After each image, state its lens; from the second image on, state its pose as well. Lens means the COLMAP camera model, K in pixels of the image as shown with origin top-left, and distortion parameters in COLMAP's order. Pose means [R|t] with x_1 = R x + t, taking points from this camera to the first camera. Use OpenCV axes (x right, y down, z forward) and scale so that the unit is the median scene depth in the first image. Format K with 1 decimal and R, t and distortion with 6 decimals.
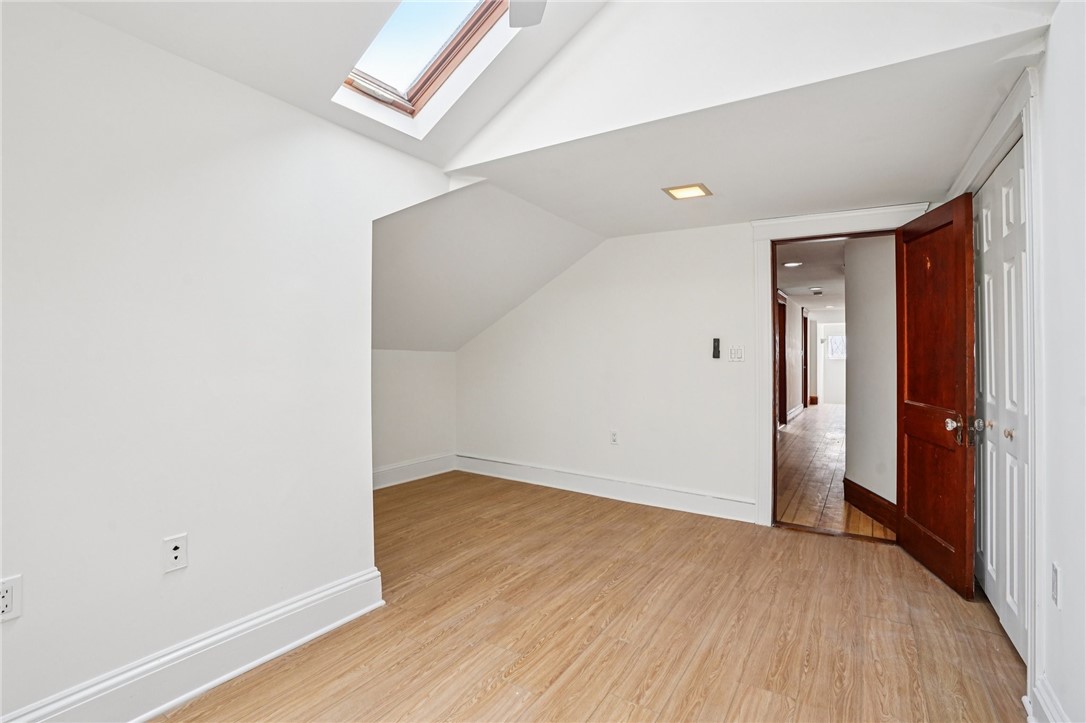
lens RADIAL K [[504.8, 0, 542.1], [0, 504.8, 349.8], [0, 0, 1]] dist [-0.028345, 0.006843]
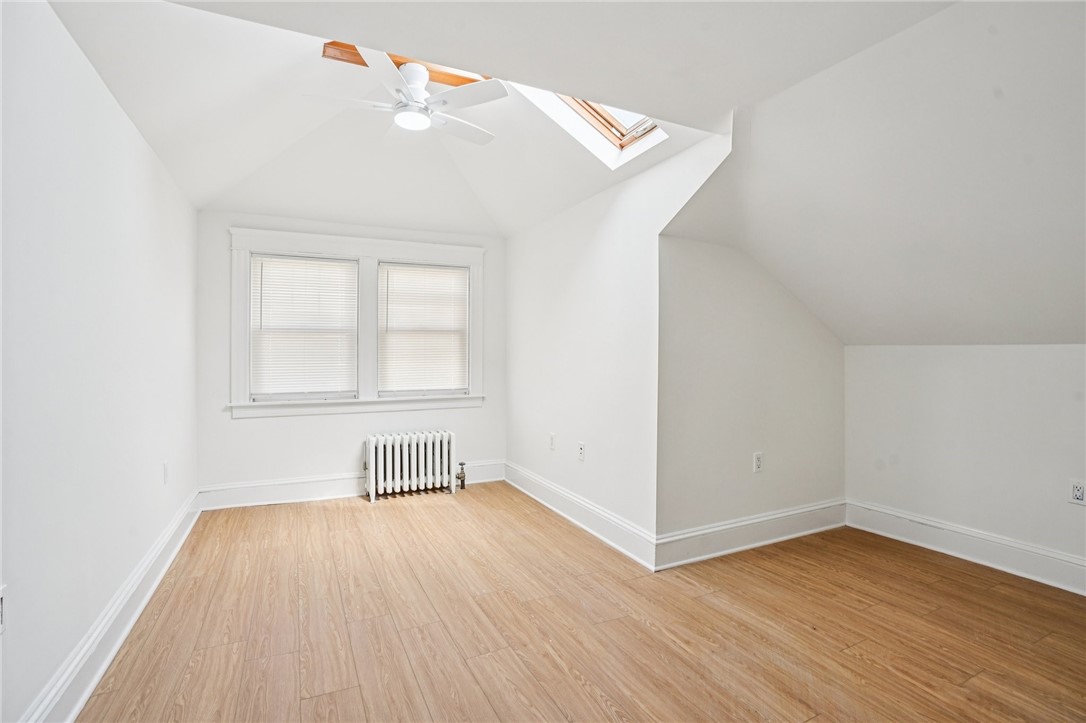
lens RADIAL K [[504.8, 0, 540.5], [0, 504.8, 368.7], [0, 0, 1]] dist [-0.028345, 0.006843]
pose [[-0.513084, 0.010235, -0.858277, 0.767414], [0.004322, 0.999947, 0.009340, 0.036143], [0.858327, 0.001083, -0.513102, 1.327090]]
